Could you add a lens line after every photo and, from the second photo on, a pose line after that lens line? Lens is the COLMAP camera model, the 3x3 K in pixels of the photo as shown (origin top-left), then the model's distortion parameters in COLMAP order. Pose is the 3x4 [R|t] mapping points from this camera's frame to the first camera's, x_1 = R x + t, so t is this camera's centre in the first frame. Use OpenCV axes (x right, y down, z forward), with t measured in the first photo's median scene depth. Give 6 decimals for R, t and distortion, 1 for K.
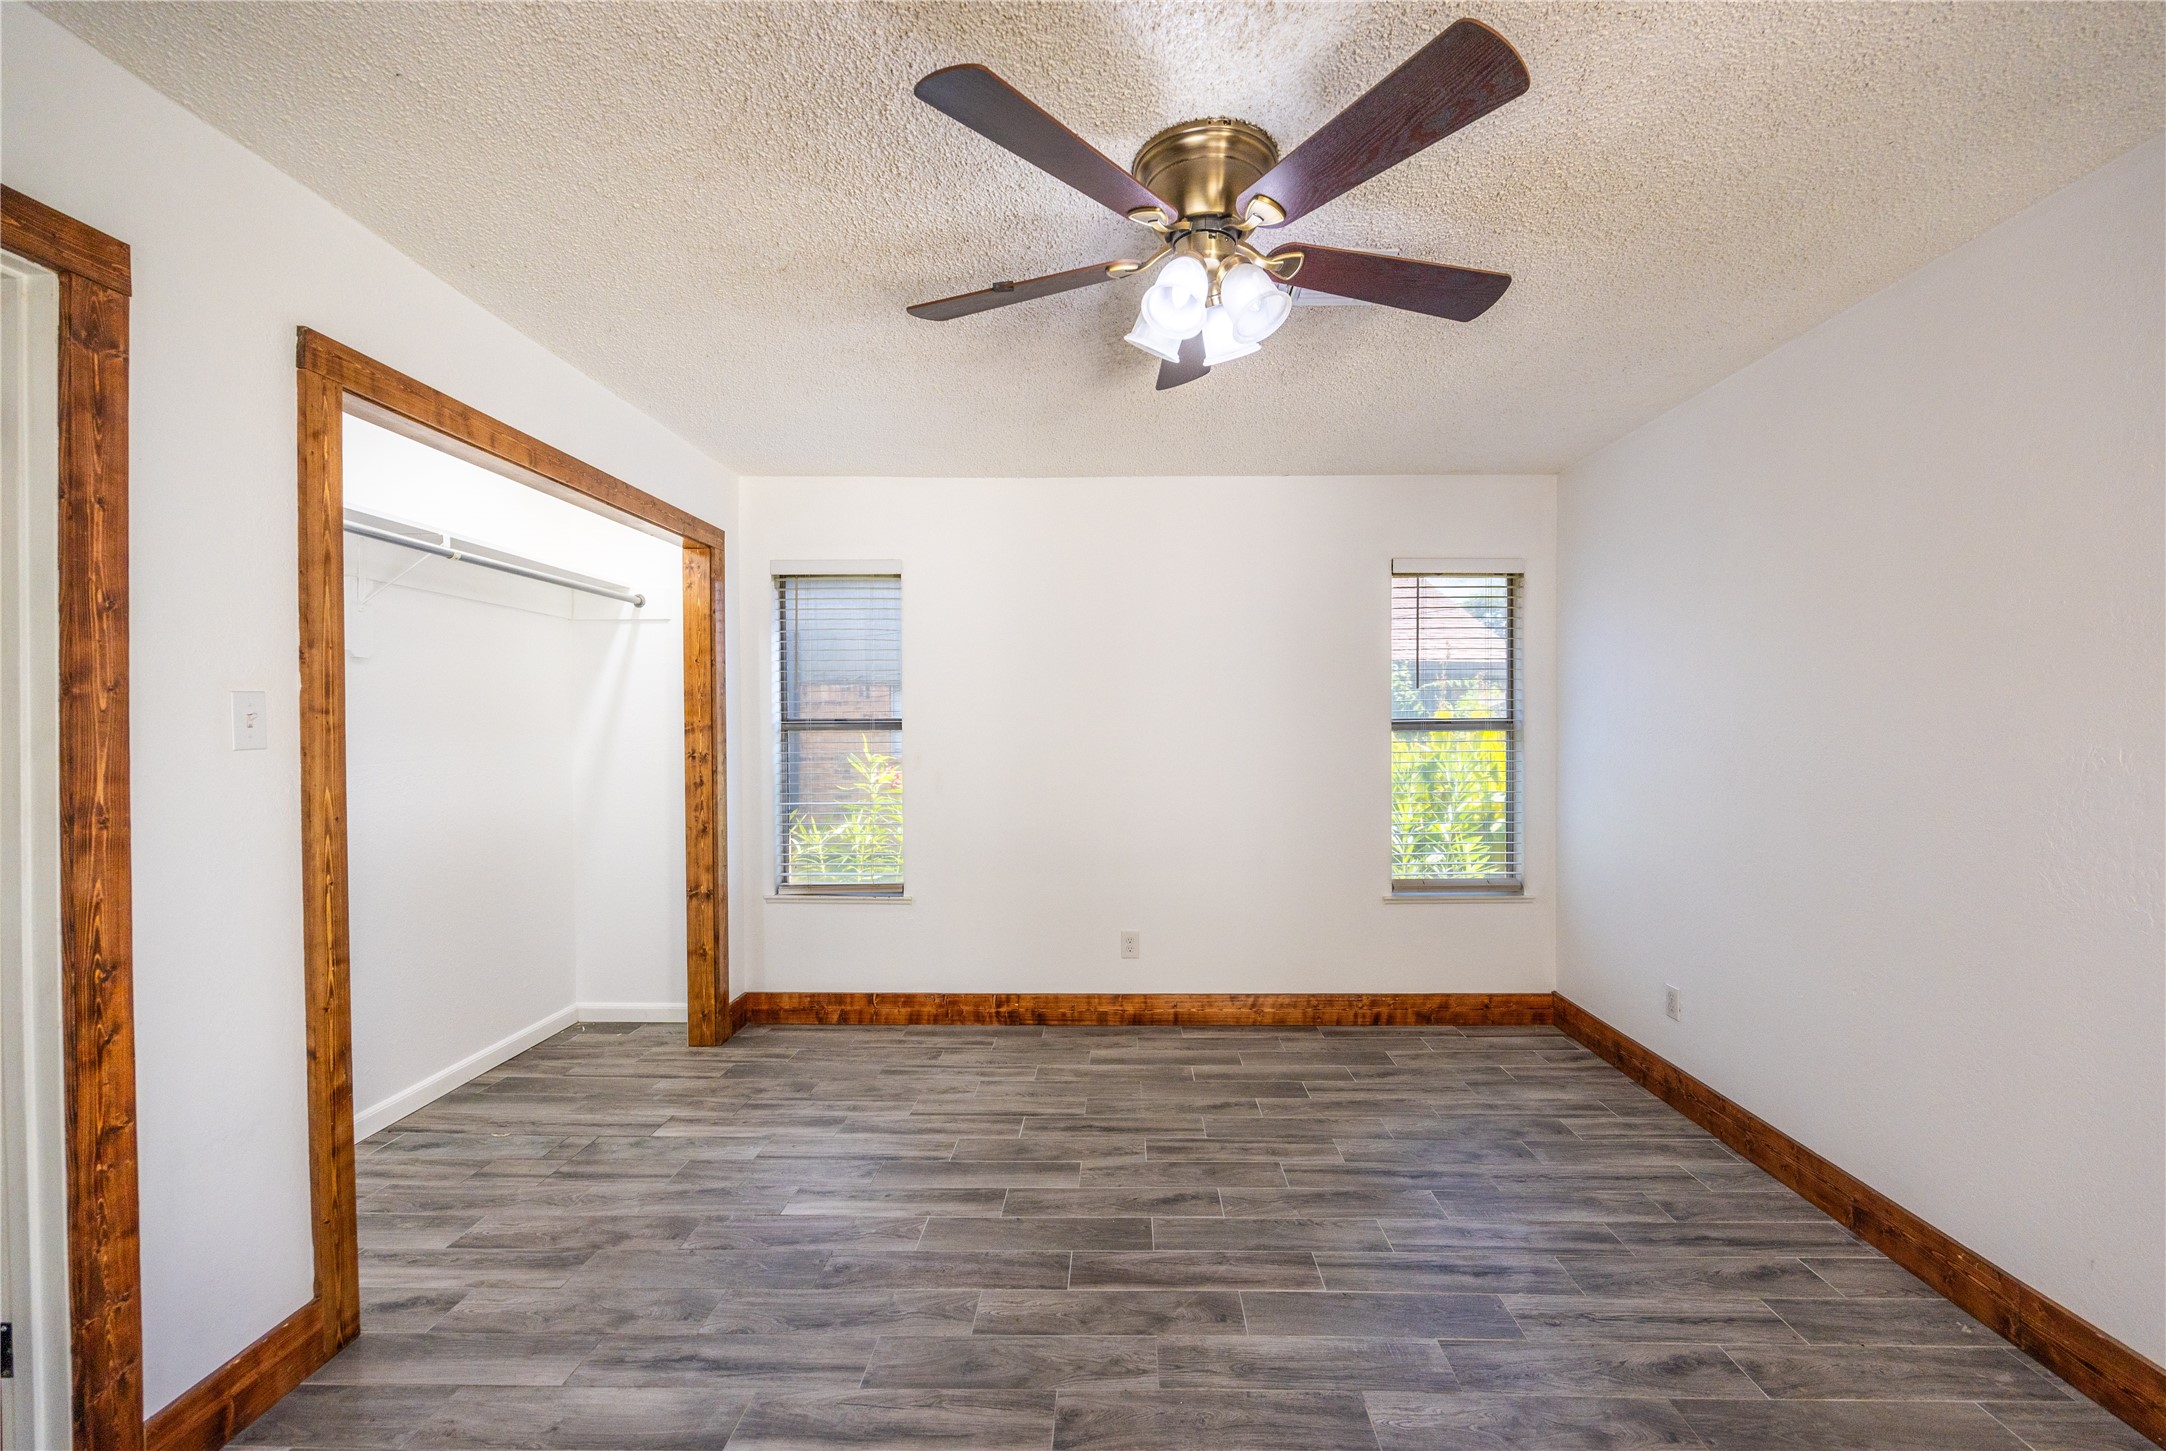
lens RADIAL K [[856.7, 0, 1083.0], [0, 856.7, 725.5], [0, 0, 1]] dist [-0.002939, 0.000295]
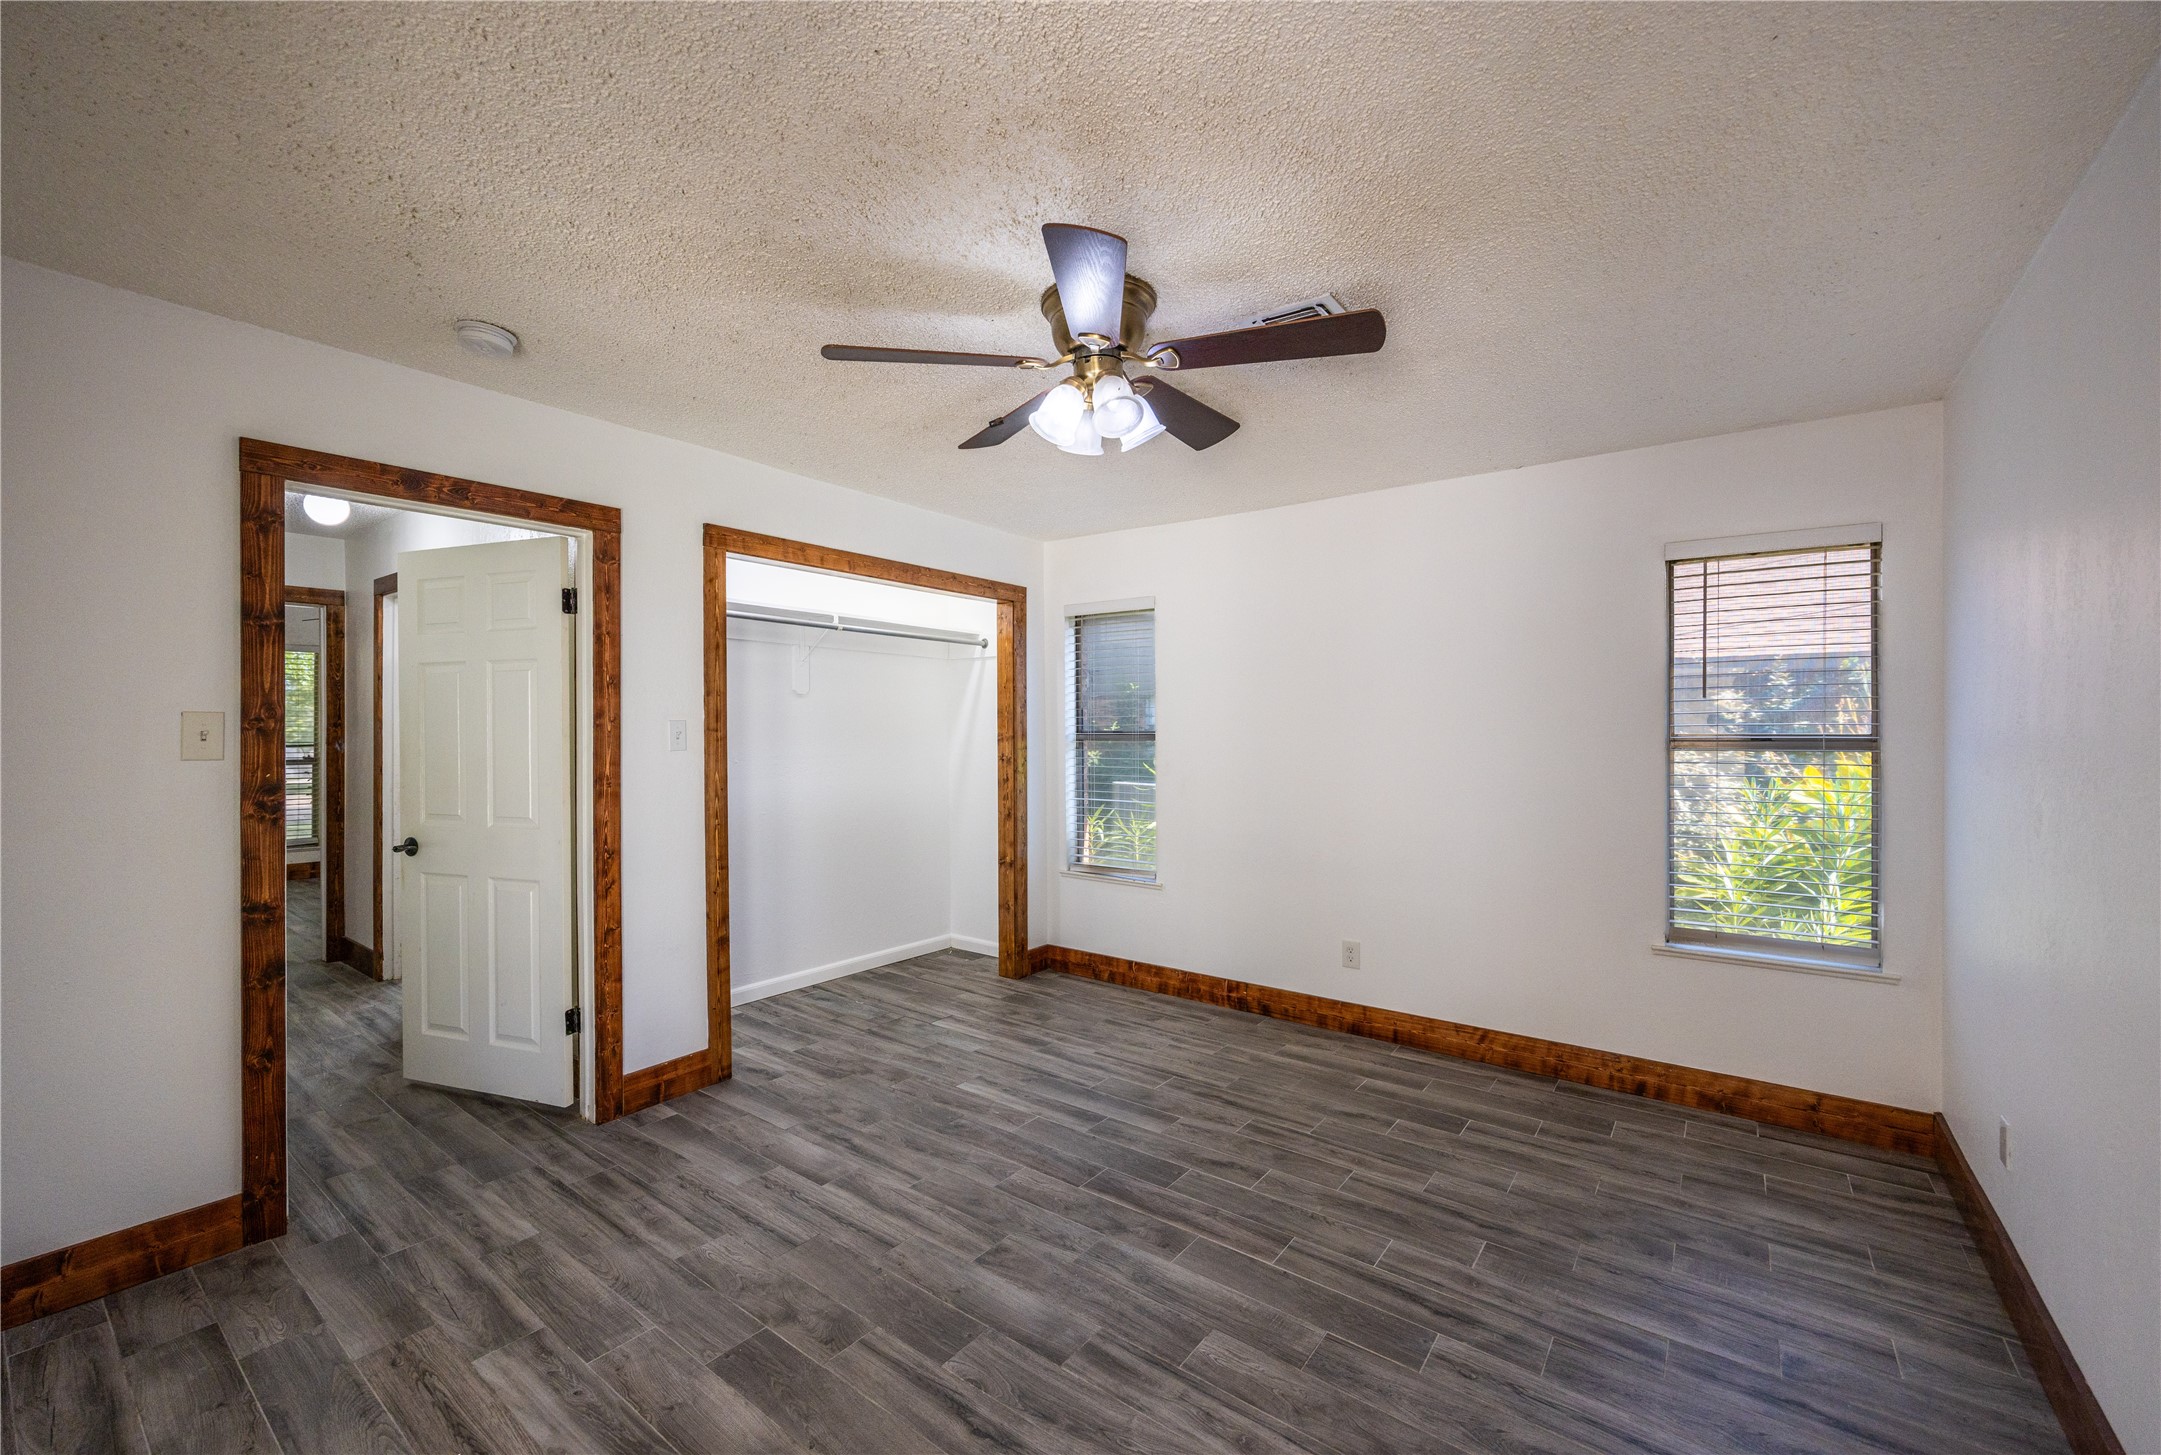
lens RADIAL K [[848.0, 0, 1059.4], [0, 848.0, 729.9], [0, 0, 1]] dist [-0.000054, 0.000317]
pose [[0.809619, 0.004346, -0.586940, 0.471861], [-0.004637, 0.999989, 0.001009, -0.013458], [0.586938, 0.001905, 0.809630, -0.023861]]
